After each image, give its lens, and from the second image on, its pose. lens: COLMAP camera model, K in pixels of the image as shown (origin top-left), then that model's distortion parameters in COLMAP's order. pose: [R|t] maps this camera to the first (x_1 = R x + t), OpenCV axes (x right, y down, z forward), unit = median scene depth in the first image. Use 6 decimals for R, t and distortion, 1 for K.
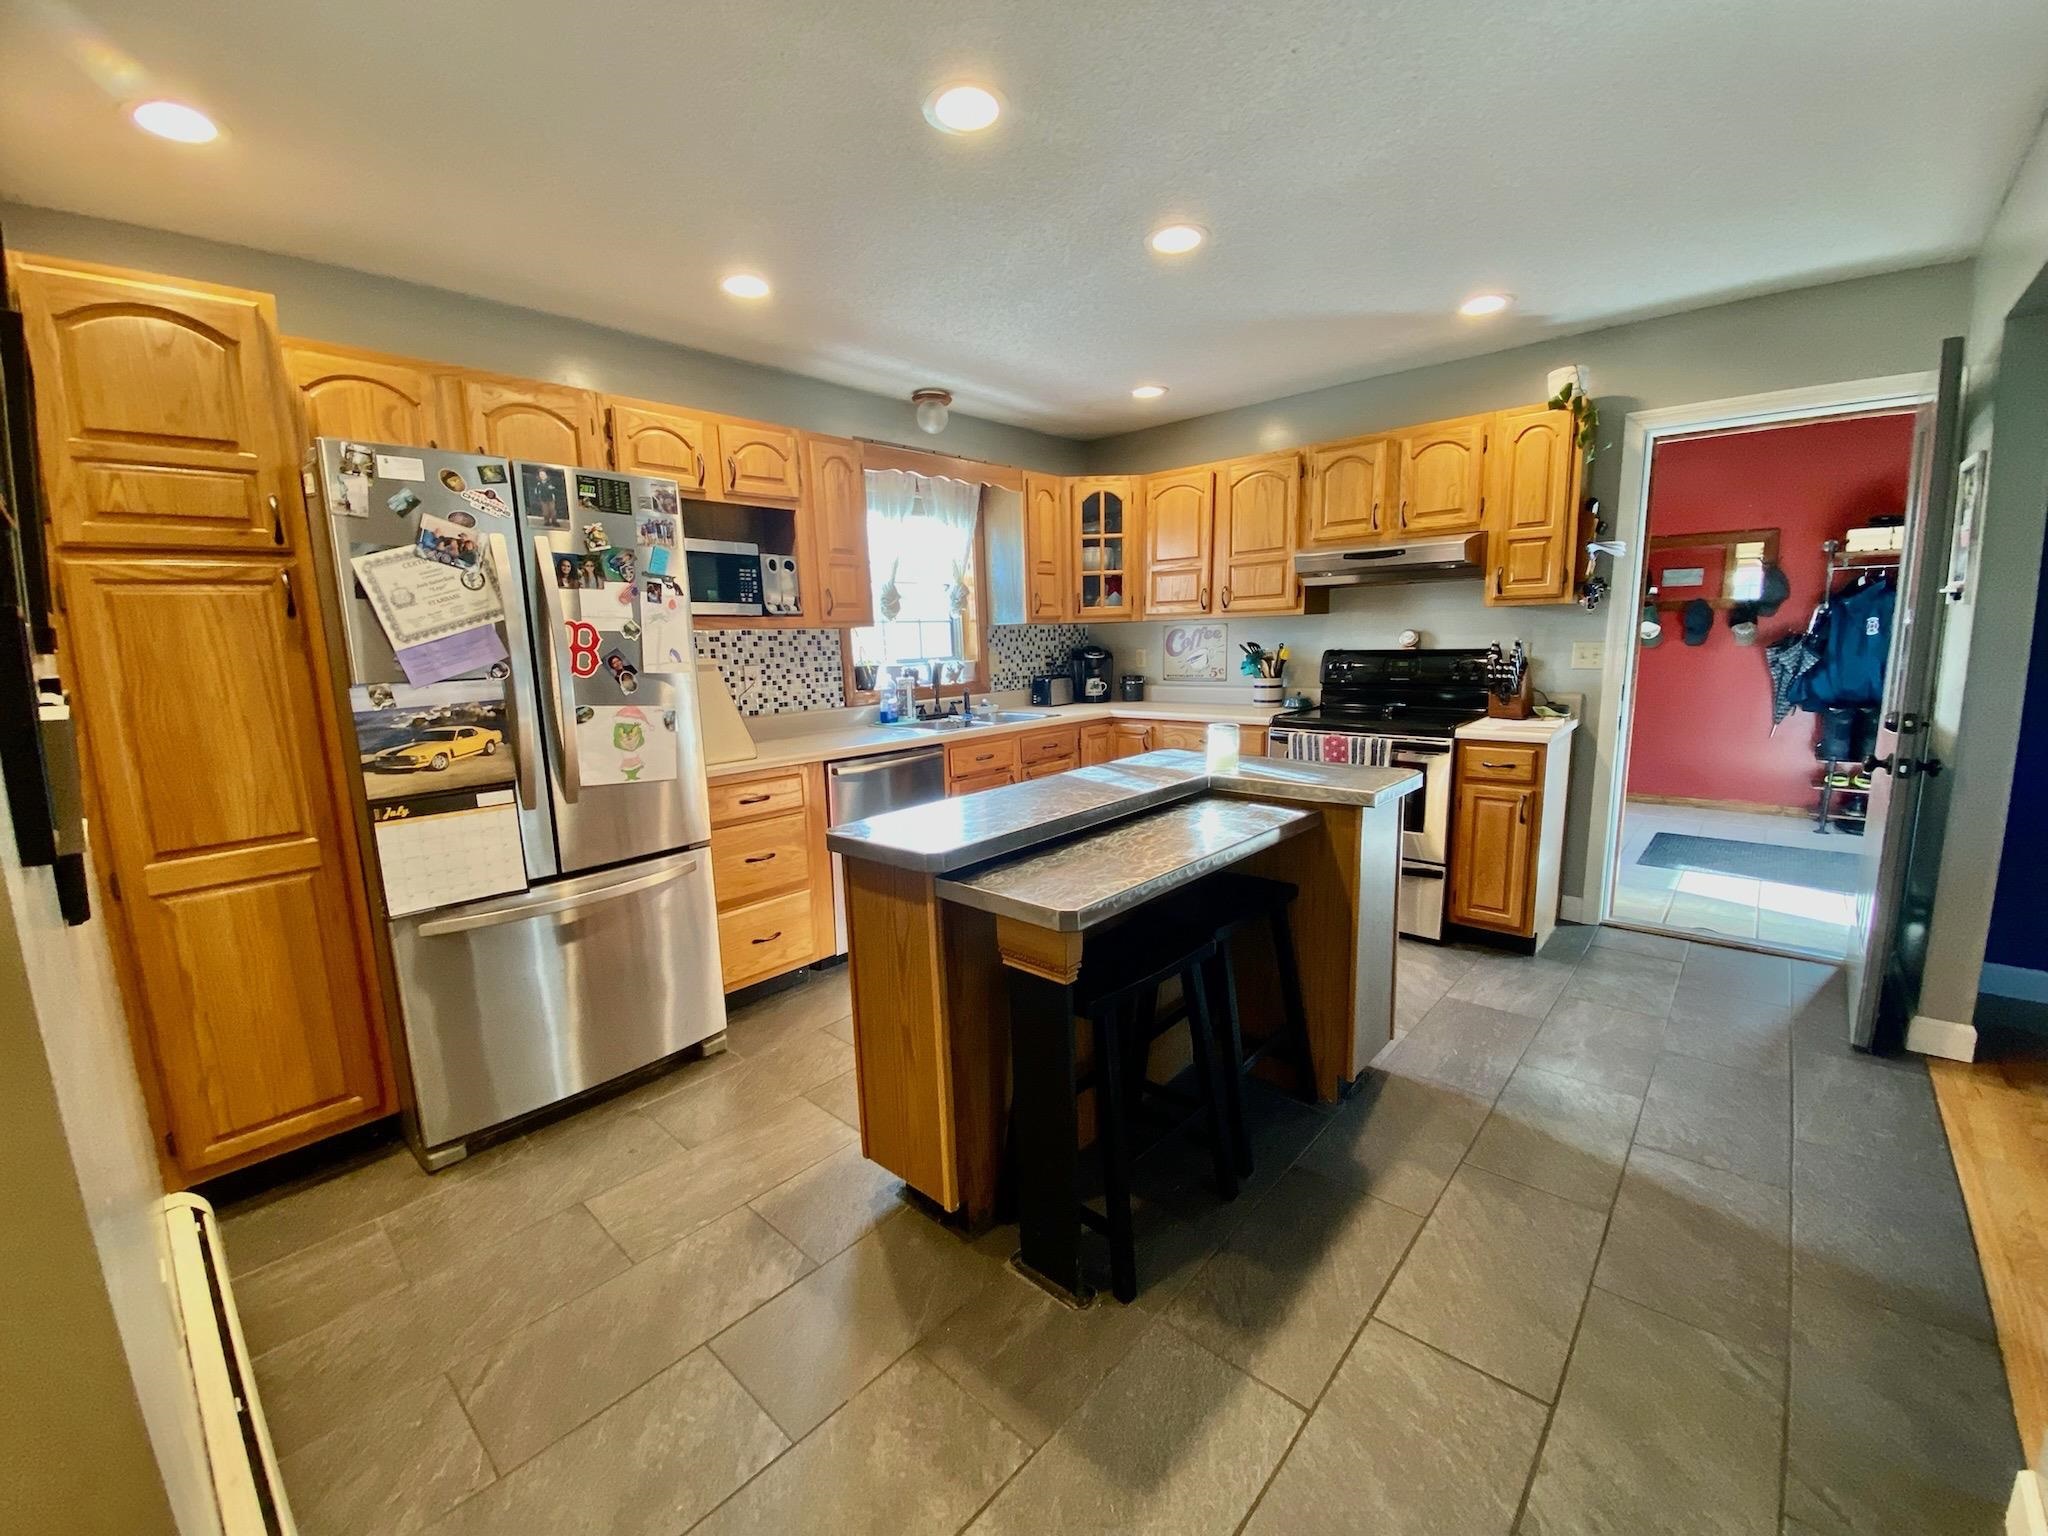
lens RADIAL K [[839.1, 0, 1023.0], [0, 839.1, 764.9], [0, 0, 1]] dist [-0.002822, -0.000677]
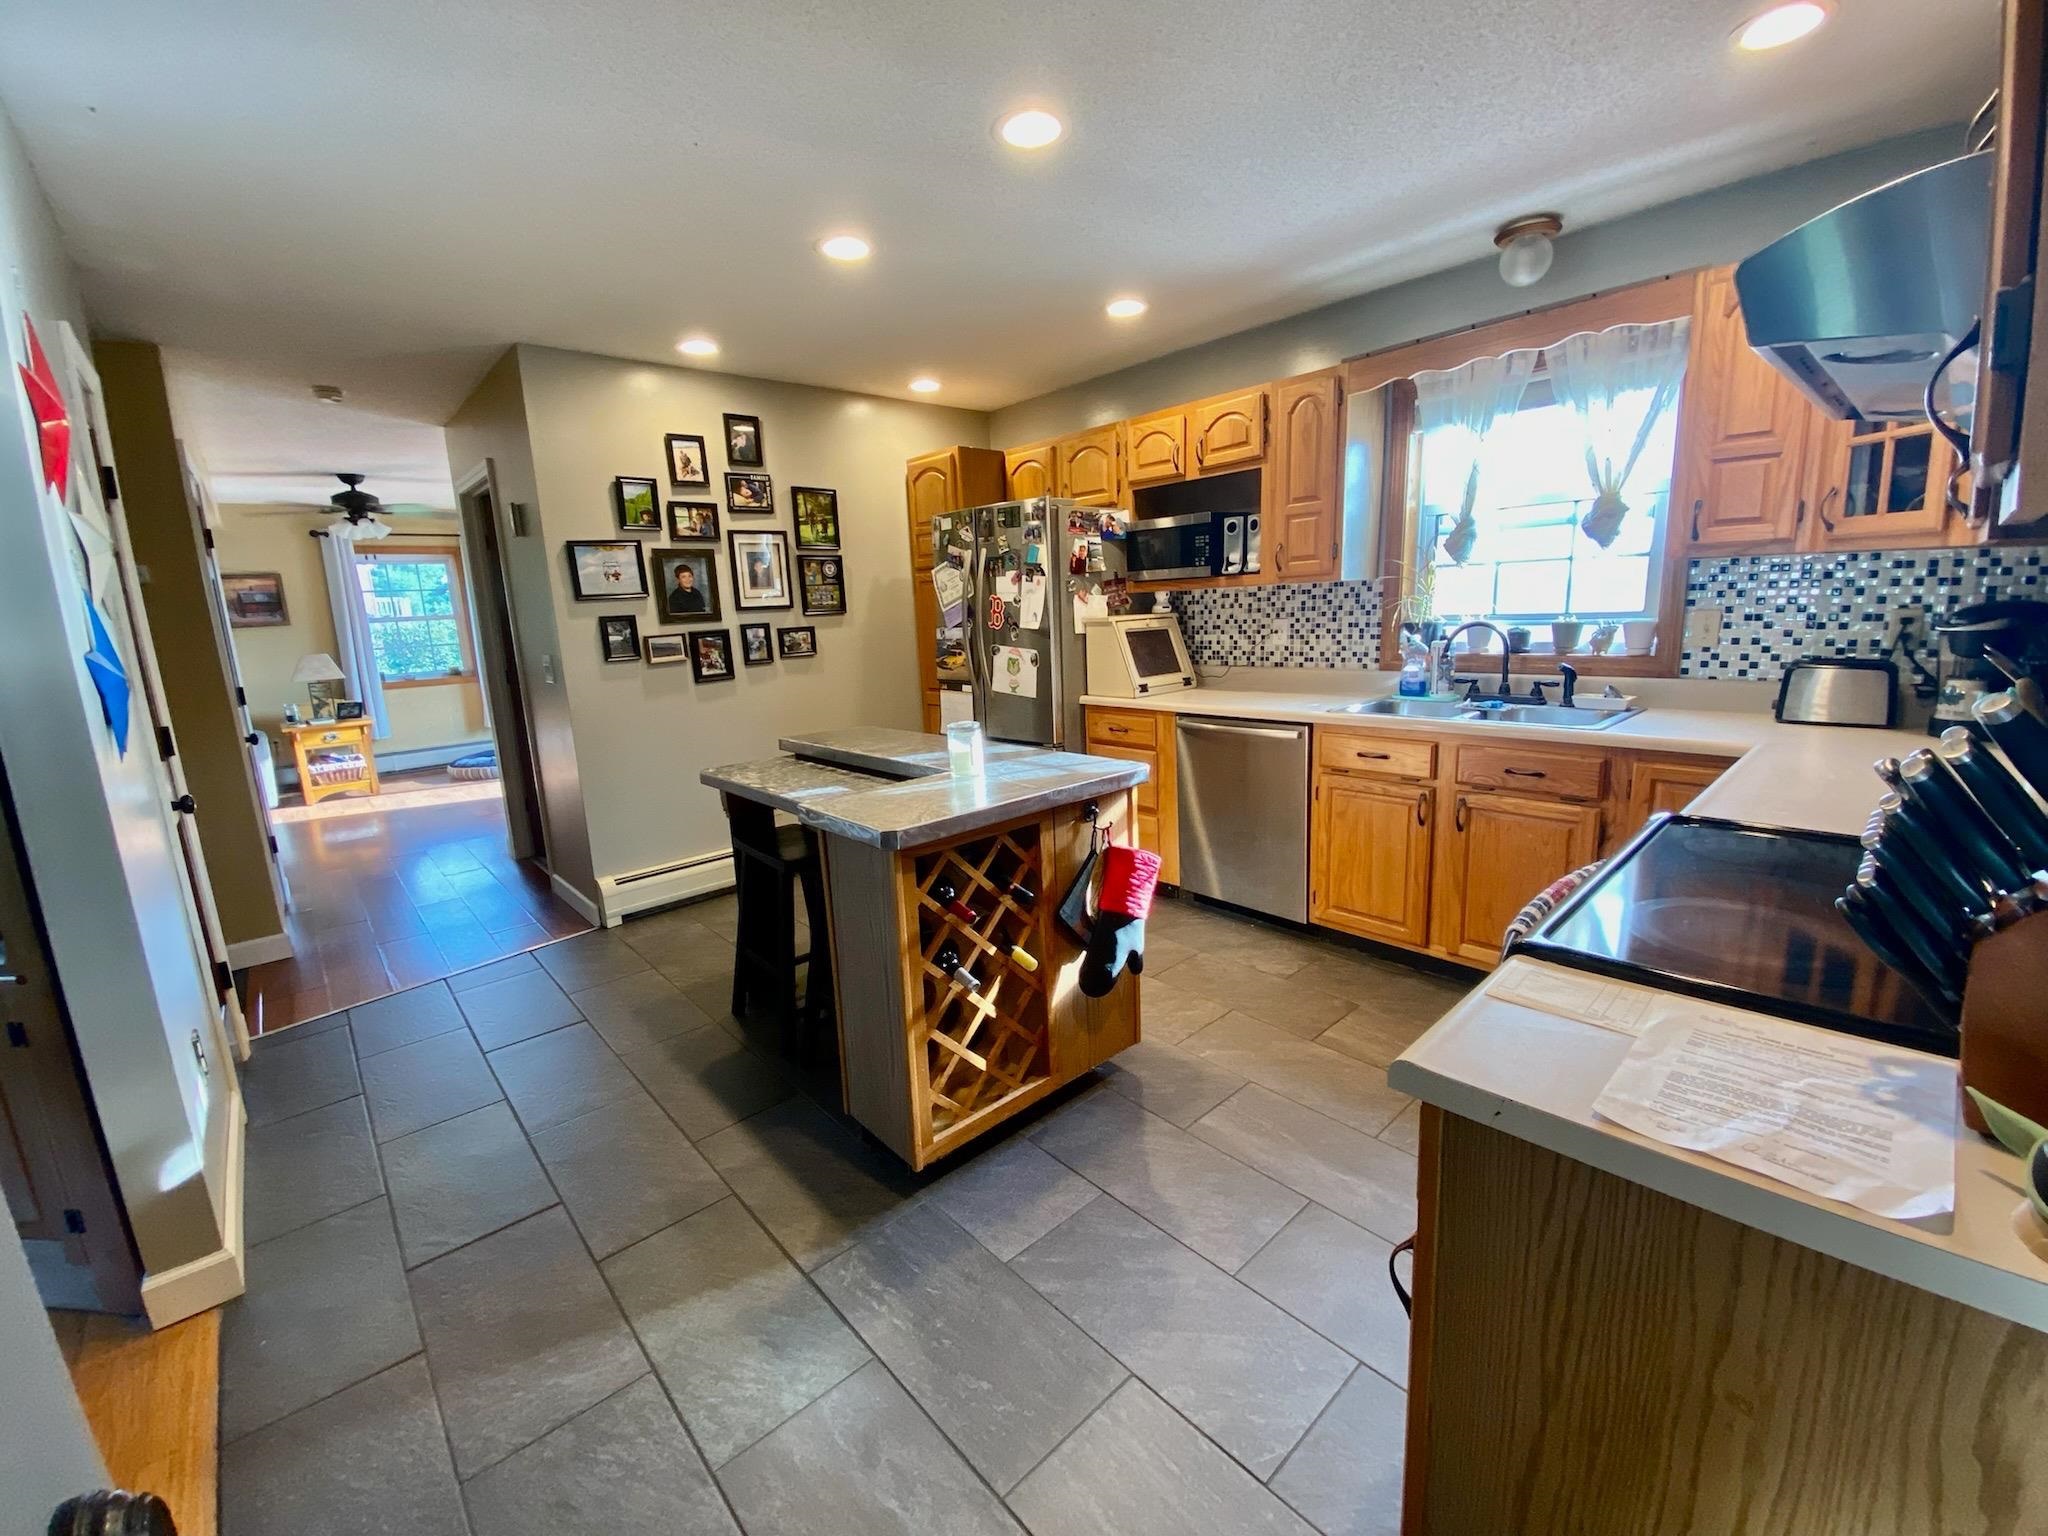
lens RADIAL K [[839.1, 0, 1022.0], [0, 839.1, 766.2], [0, 0, 1]] dist [-0.002822, -0.000677]
pose [[-0.111308, 0.224657, -0.968060, 0.766354], [-0.099047, 0.966755, 0.235743, -0.154772], [0.988838, 0.122124, -0.085356, 0.789151]]
